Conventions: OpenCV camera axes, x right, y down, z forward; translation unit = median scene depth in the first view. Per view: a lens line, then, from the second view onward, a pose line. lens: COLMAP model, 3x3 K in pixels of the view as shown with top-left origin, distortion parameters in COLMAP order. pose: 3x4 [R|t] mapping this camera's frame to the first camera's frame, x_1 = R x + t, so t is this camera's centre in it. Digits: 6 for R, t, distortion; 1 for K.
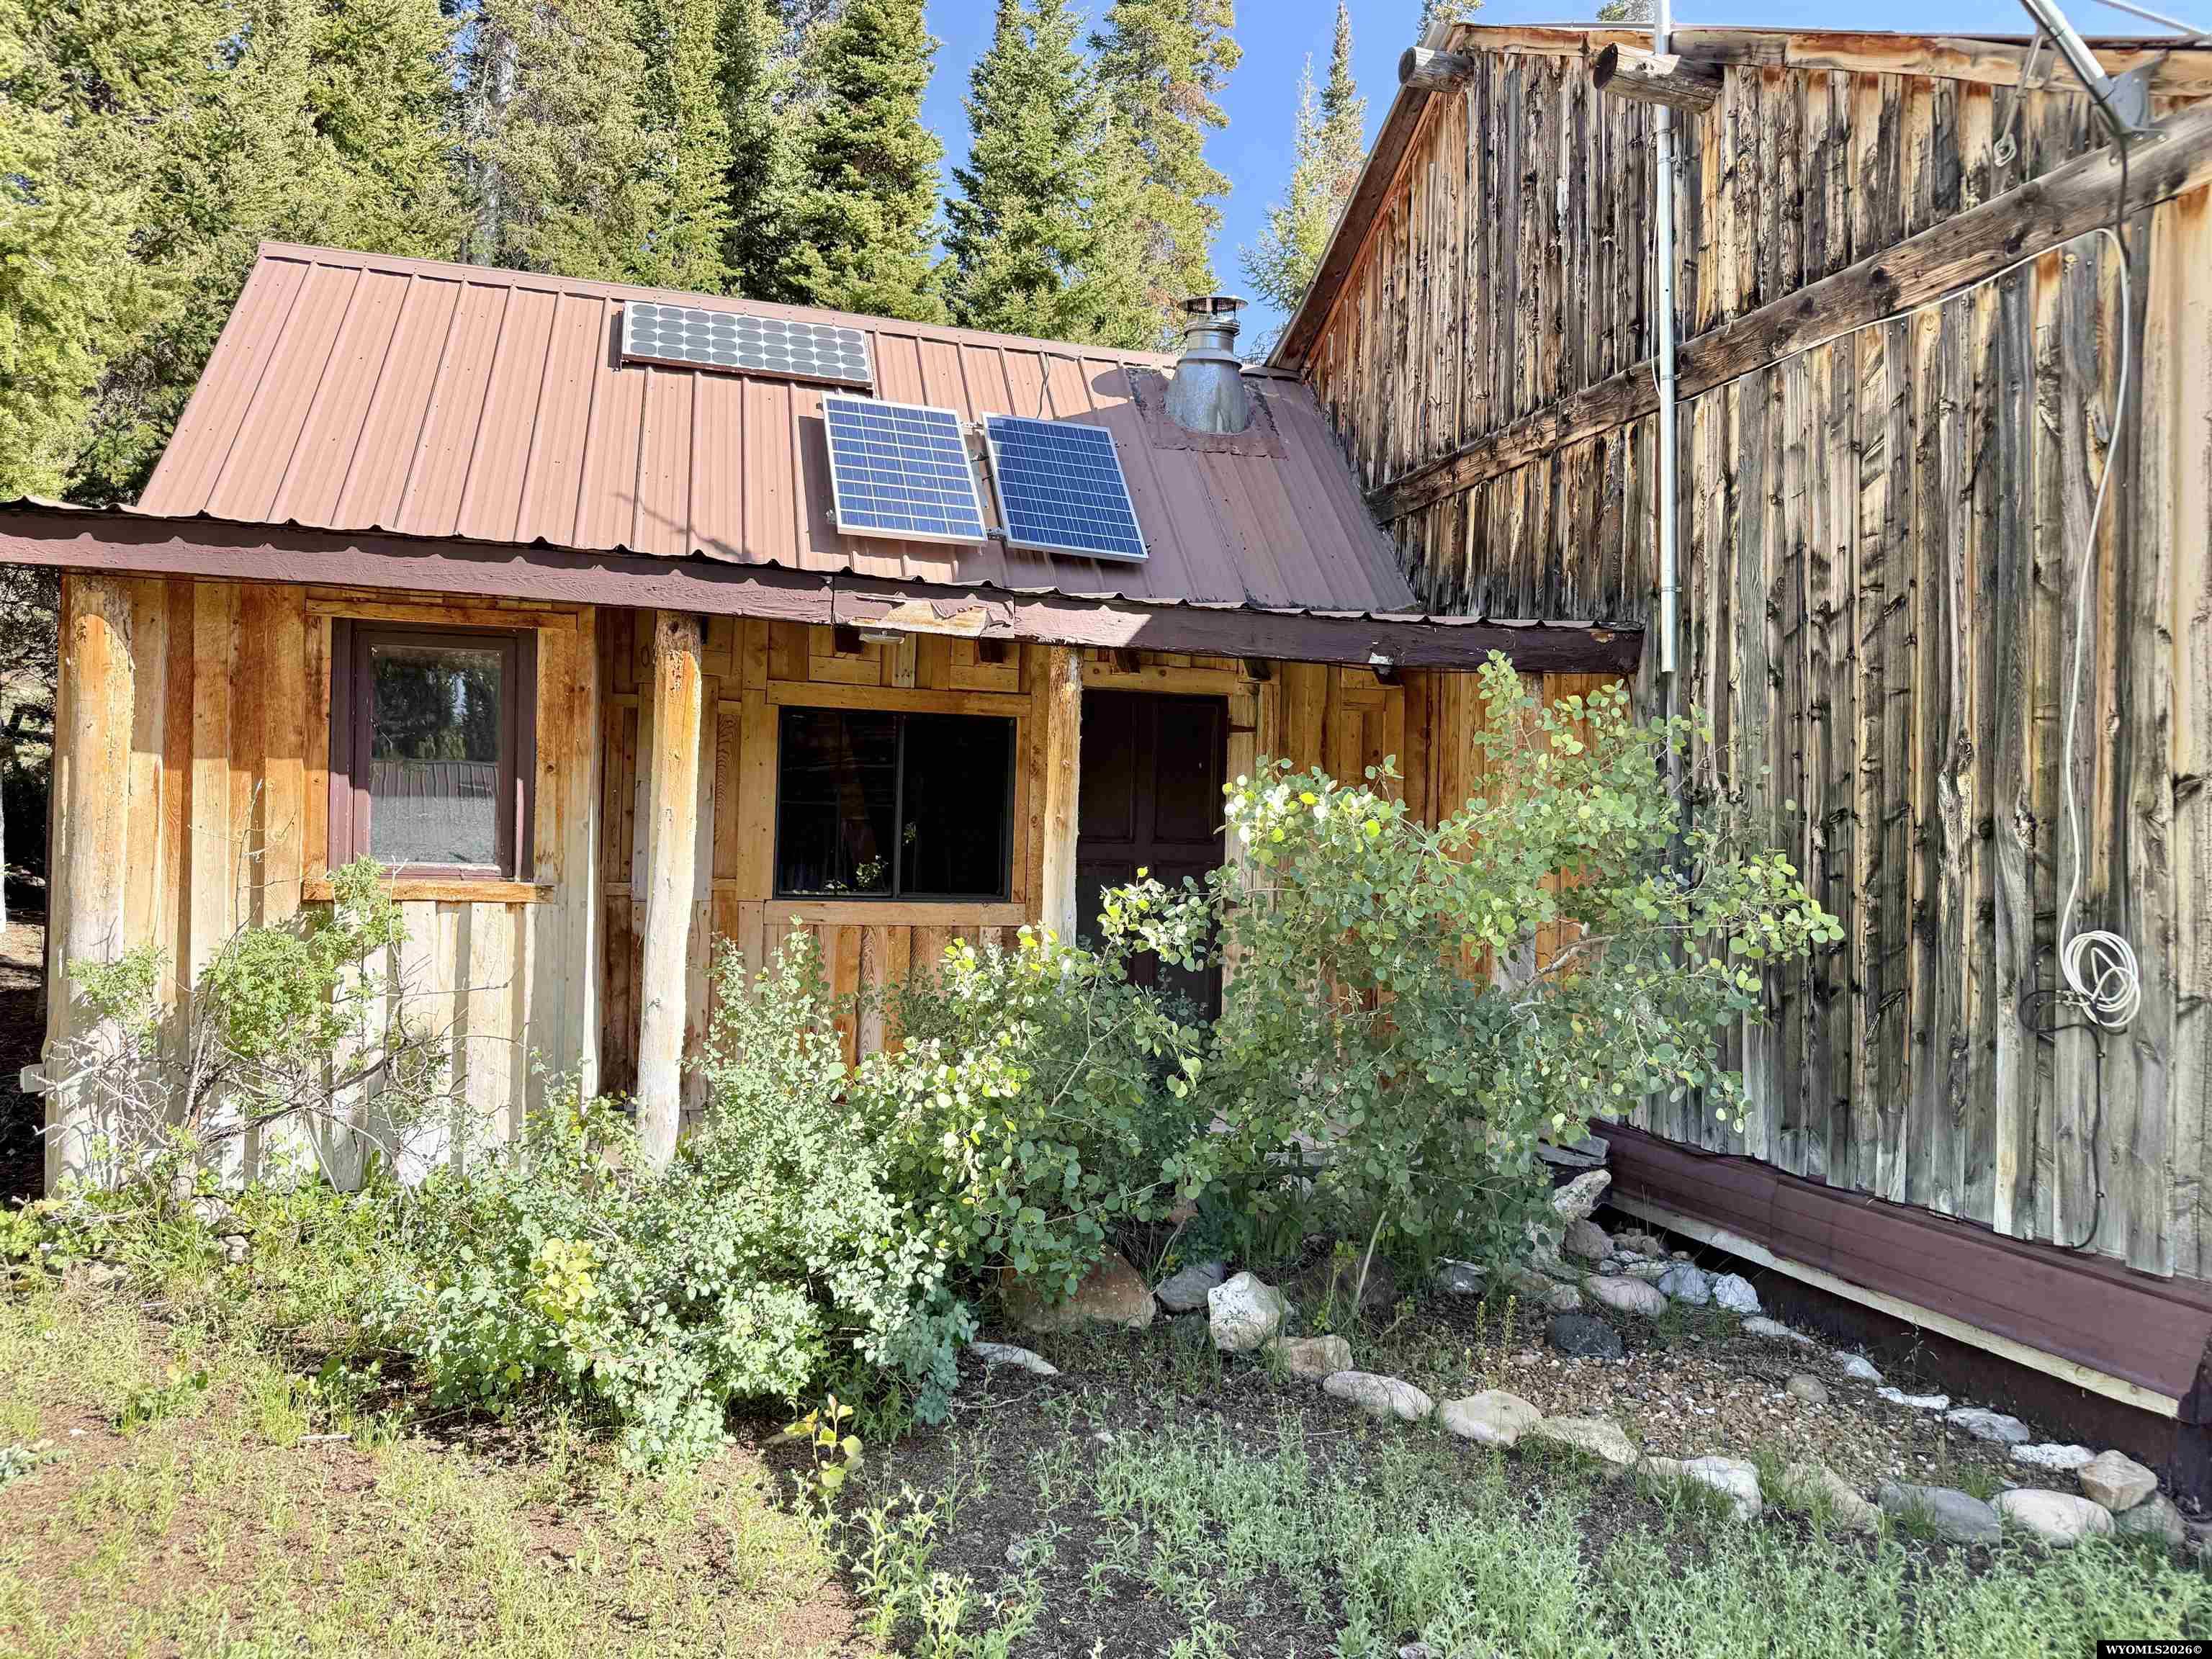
lens RADIAL K [[1569.1, 0, 1102.5], [0, 1569.1, 824.6], [0, 0, 1]] dist [0.000315, -0.000886]
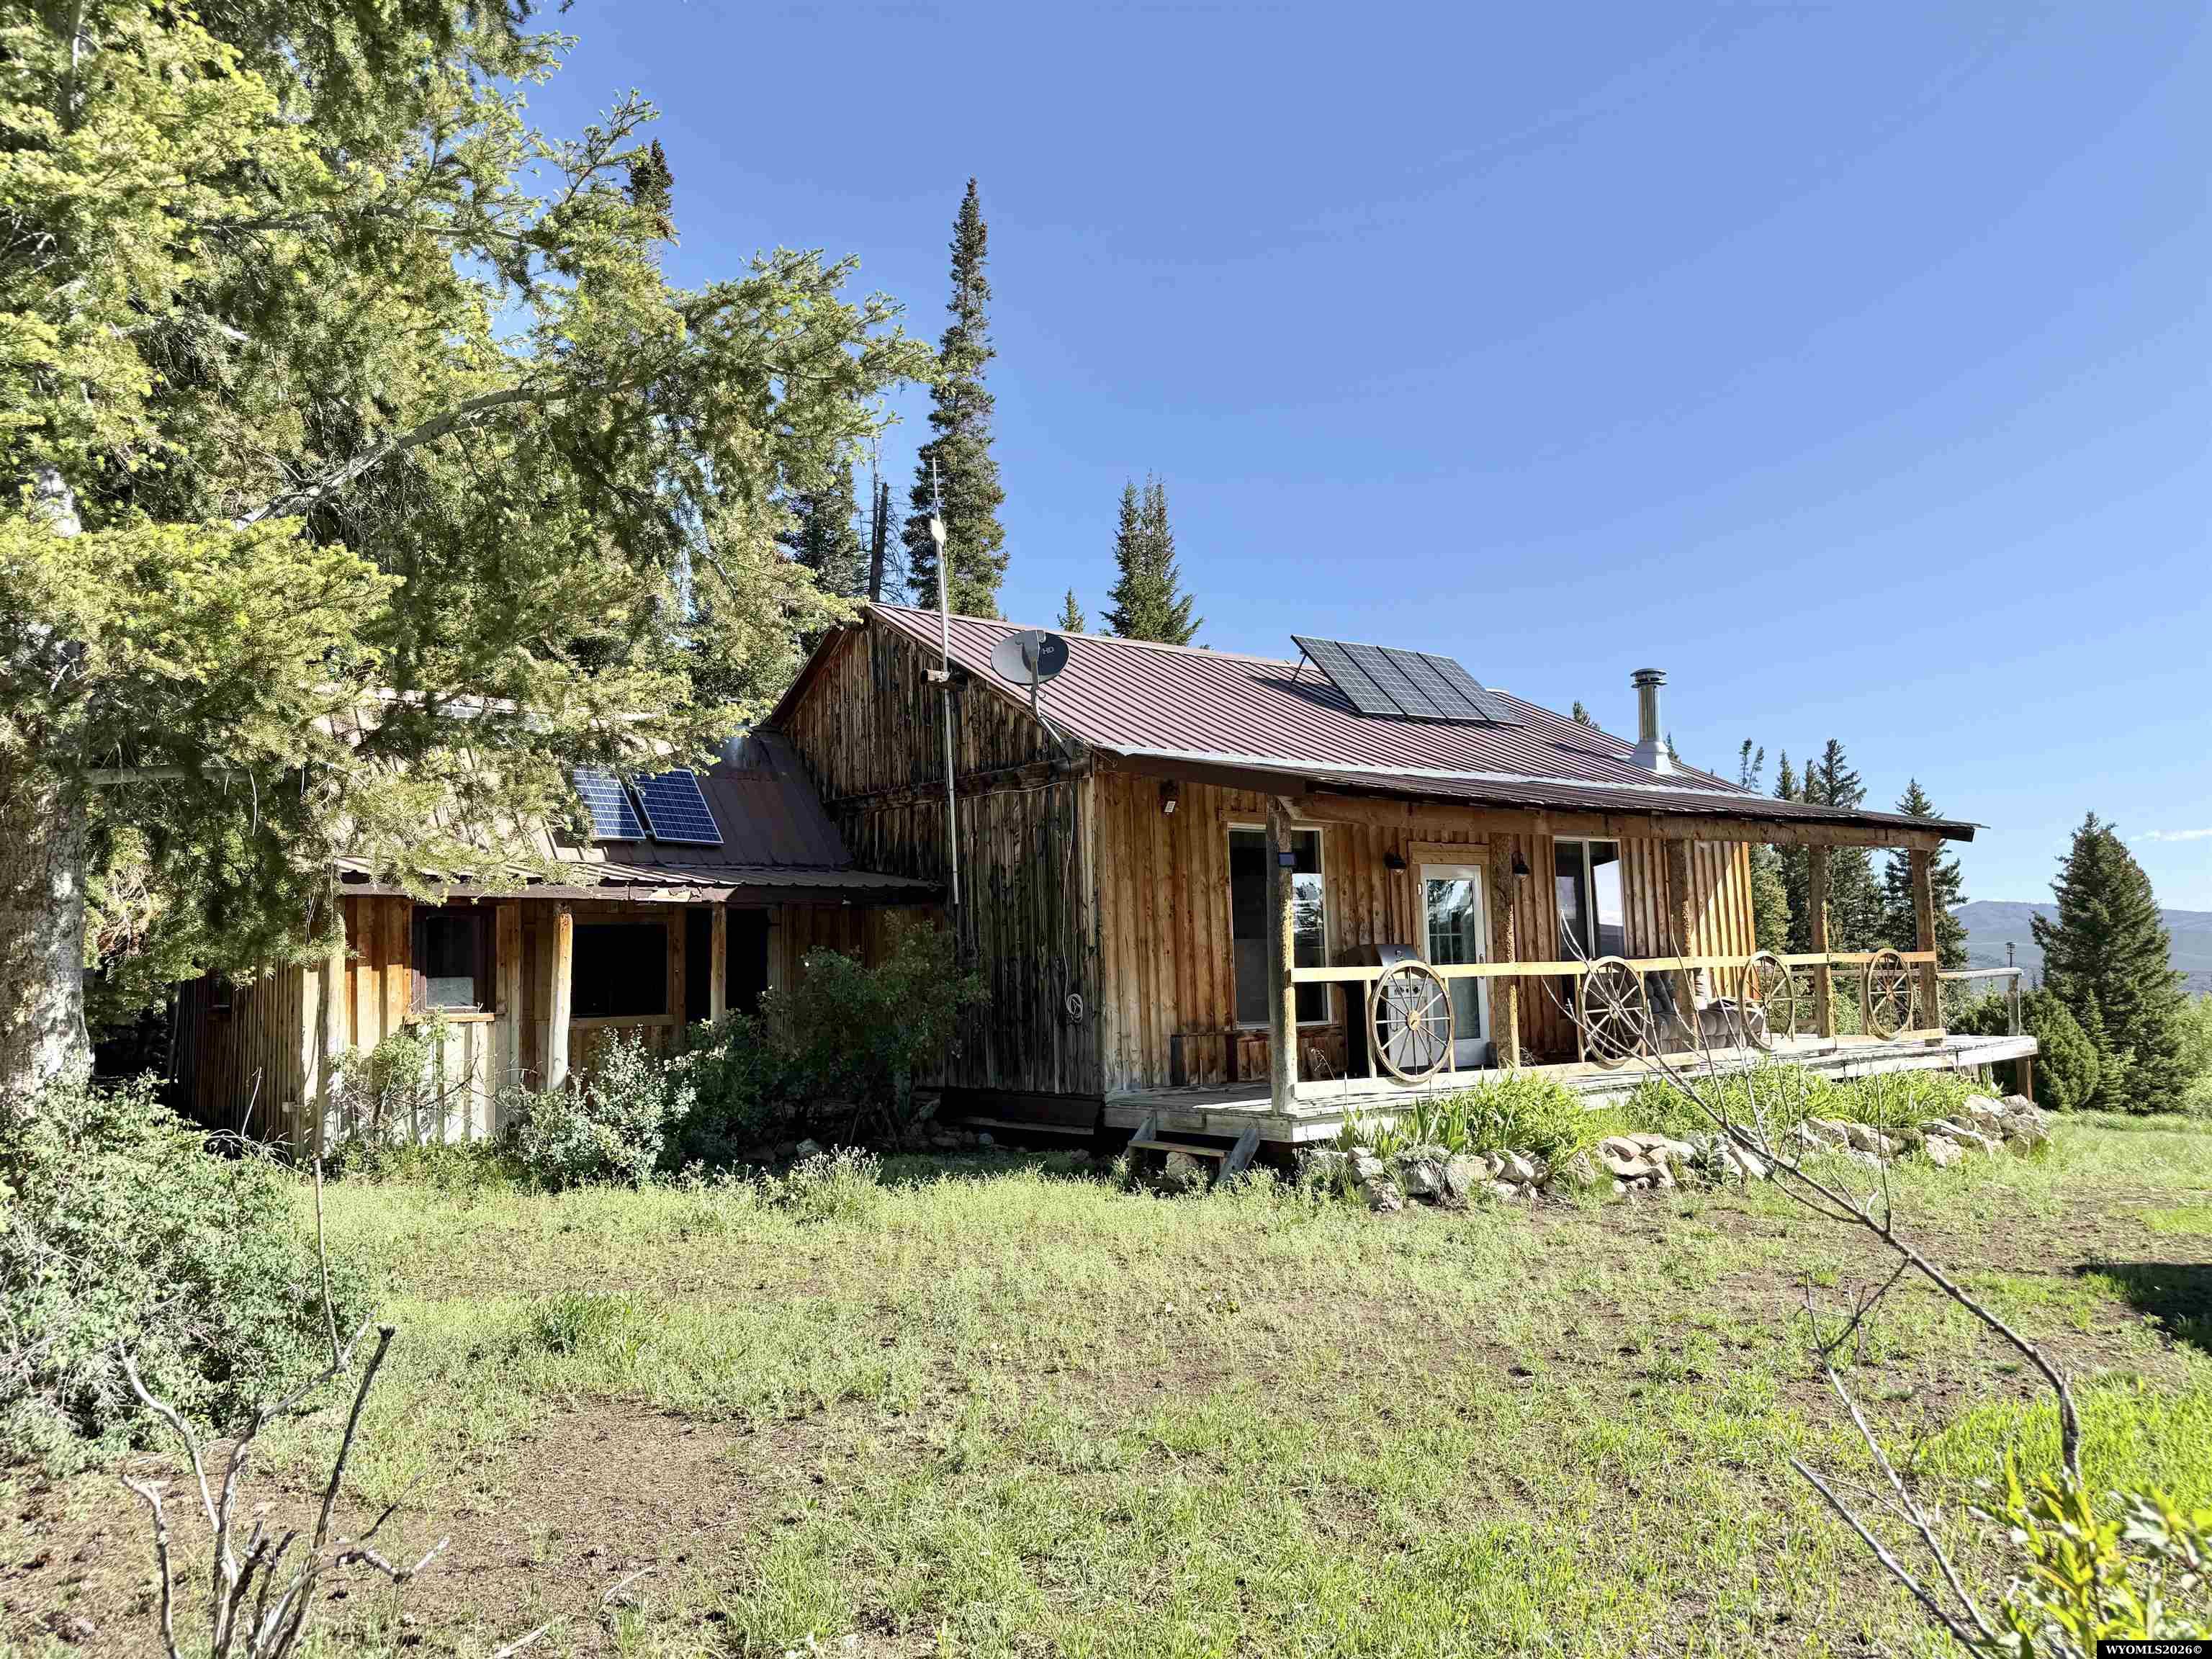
lens RADIAL K [[1569.1, 0, 1102.5], [0, 1569.1, 824.6], [0, 0, 1]] dist [0.000315, -0.000886]
pose [[0.925670, -0.013729, 0.378082, -0.415173], [0.042969, 0.996690, -0.069011, -0.043036], [-0.375883, 0.080127, 0.923196, -1.577290]]
